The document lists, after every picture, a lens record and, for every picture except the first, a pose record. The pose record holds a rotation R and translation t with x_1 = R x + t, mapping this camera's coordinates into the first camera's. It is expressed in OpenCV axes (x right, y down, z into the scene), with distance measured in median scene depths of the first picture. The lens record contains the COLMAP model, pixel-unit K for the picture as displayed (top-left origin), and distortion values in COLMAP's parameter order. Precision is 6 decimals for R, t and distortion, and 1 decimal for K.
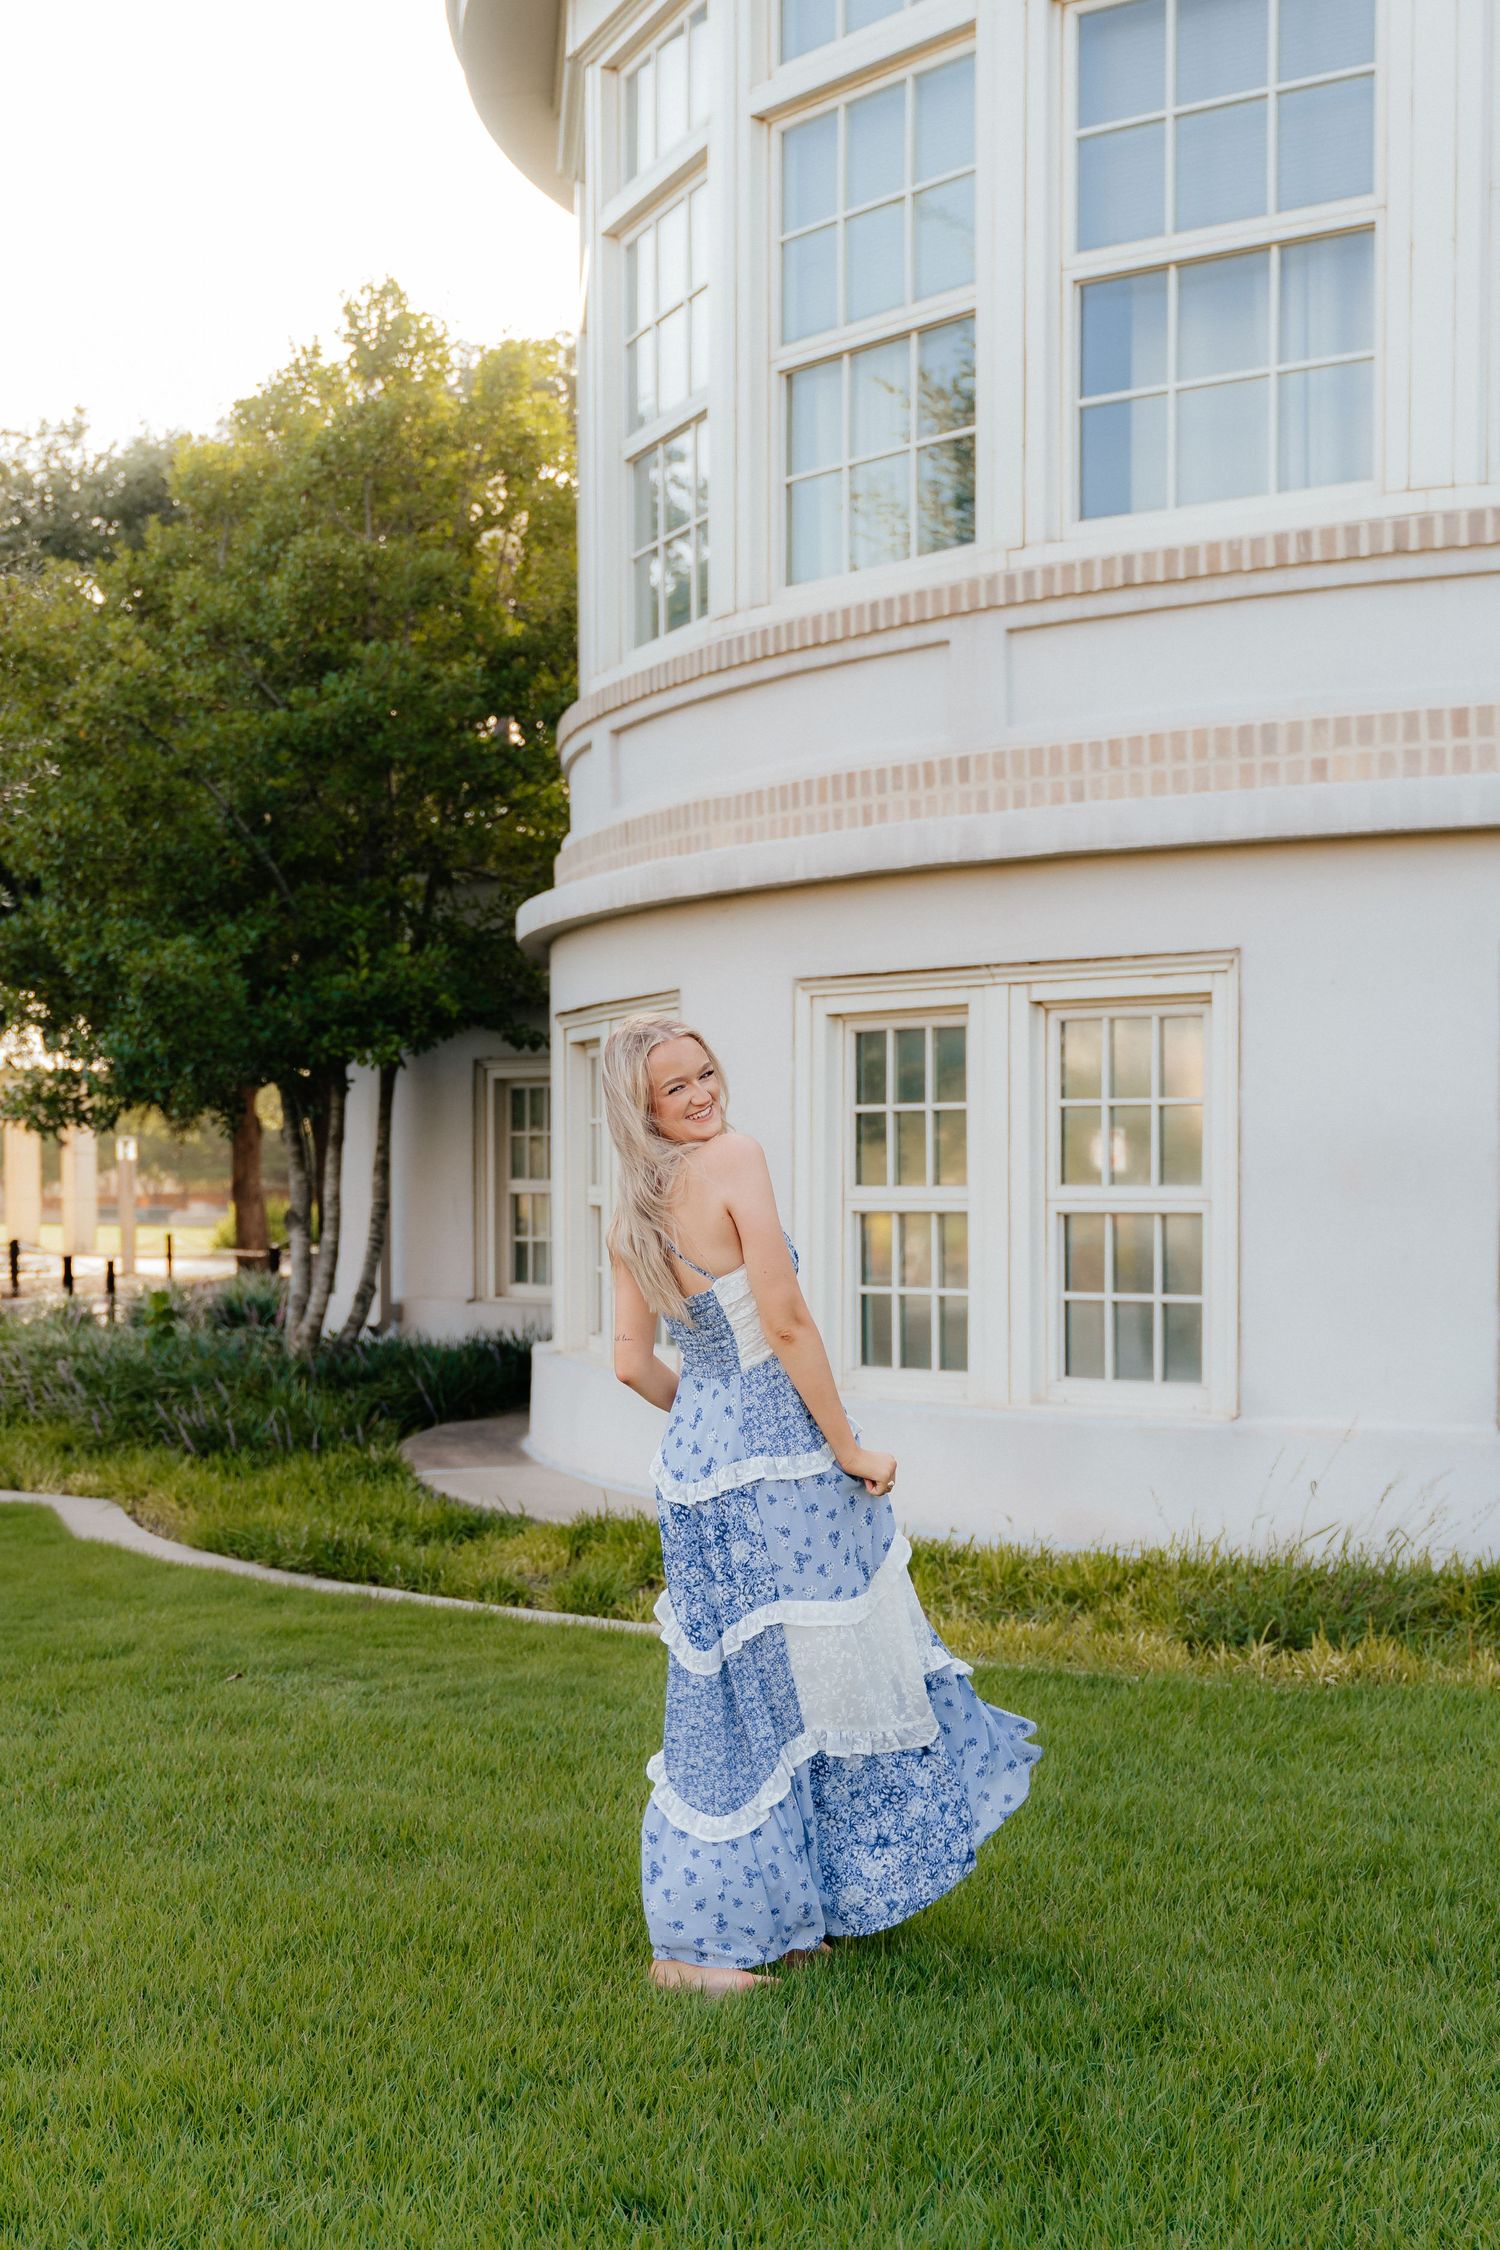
lens RADIAL K [[2669.5, 0, 544.8], [0, 2669.5, 1201.1], [0, 0, 1]] dist [0.007053, 0.035275]
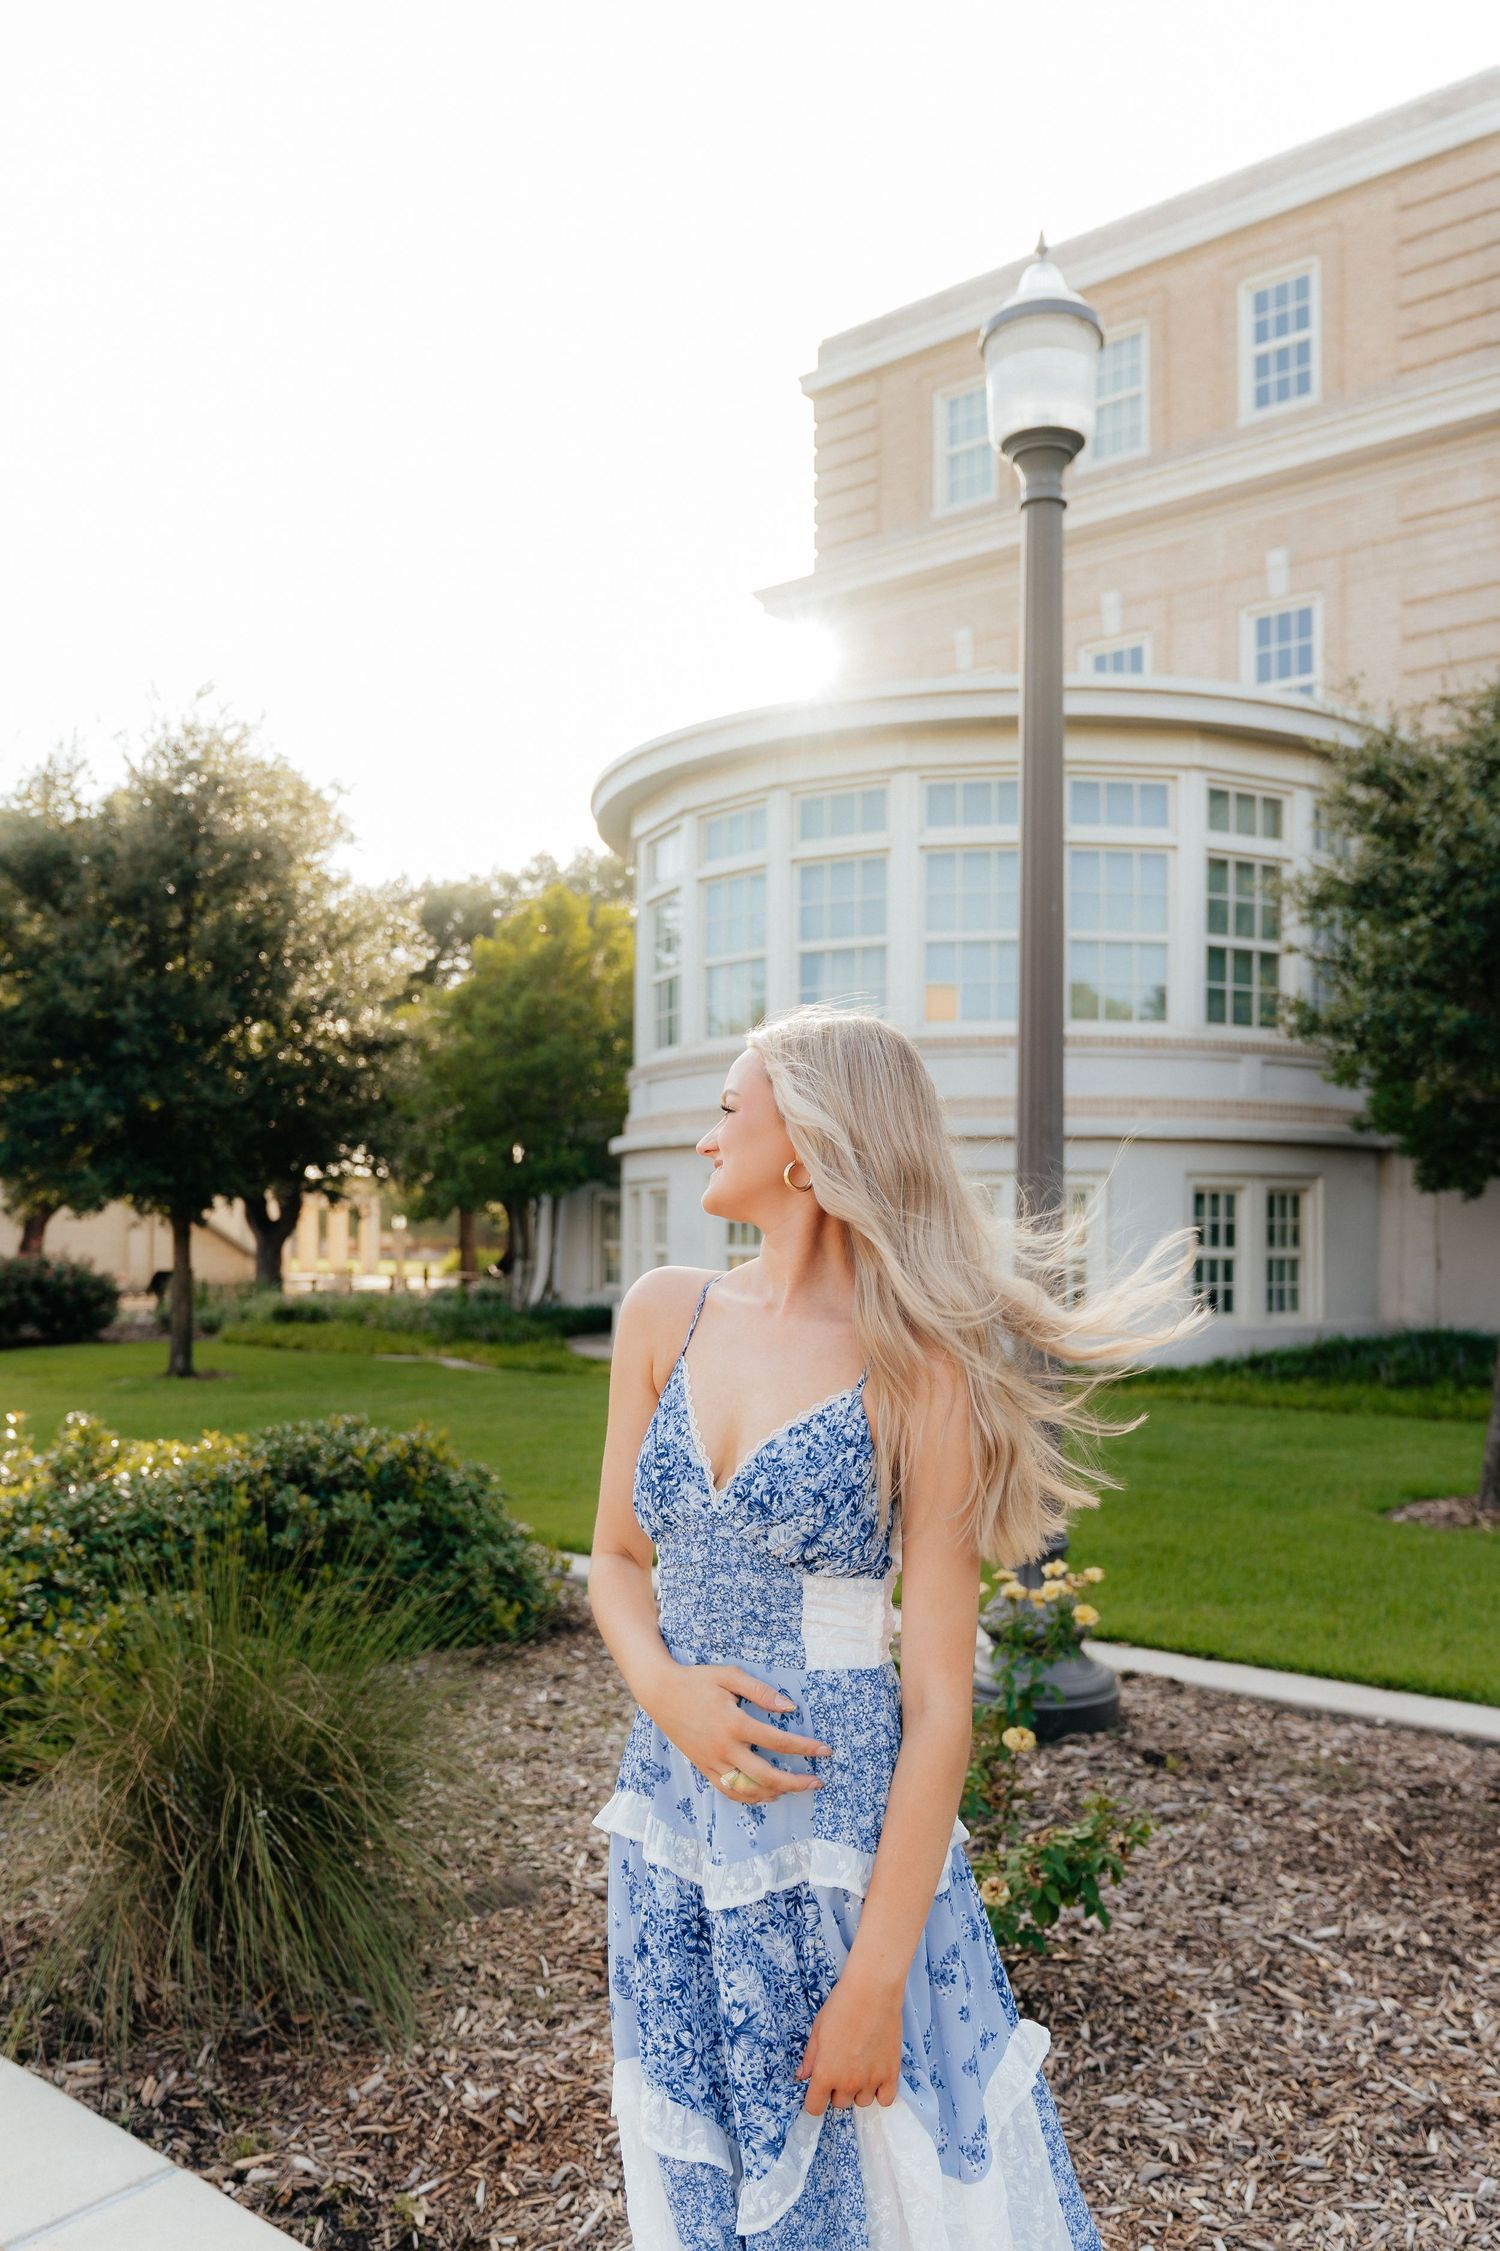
lens RADIAL K [[1511.3, 0, 777.0], [0, 1511.3, 1203.3], [0, 0, 1]] dist [-0.023940, 0.017464]
pose [[0.994314, 0.013173, 0.105670, -0.005005], [-0.009809, 0.999430, -0.032291, 0.000666], [-0.106035, 0.031070, 0.993877, -0.669464]]
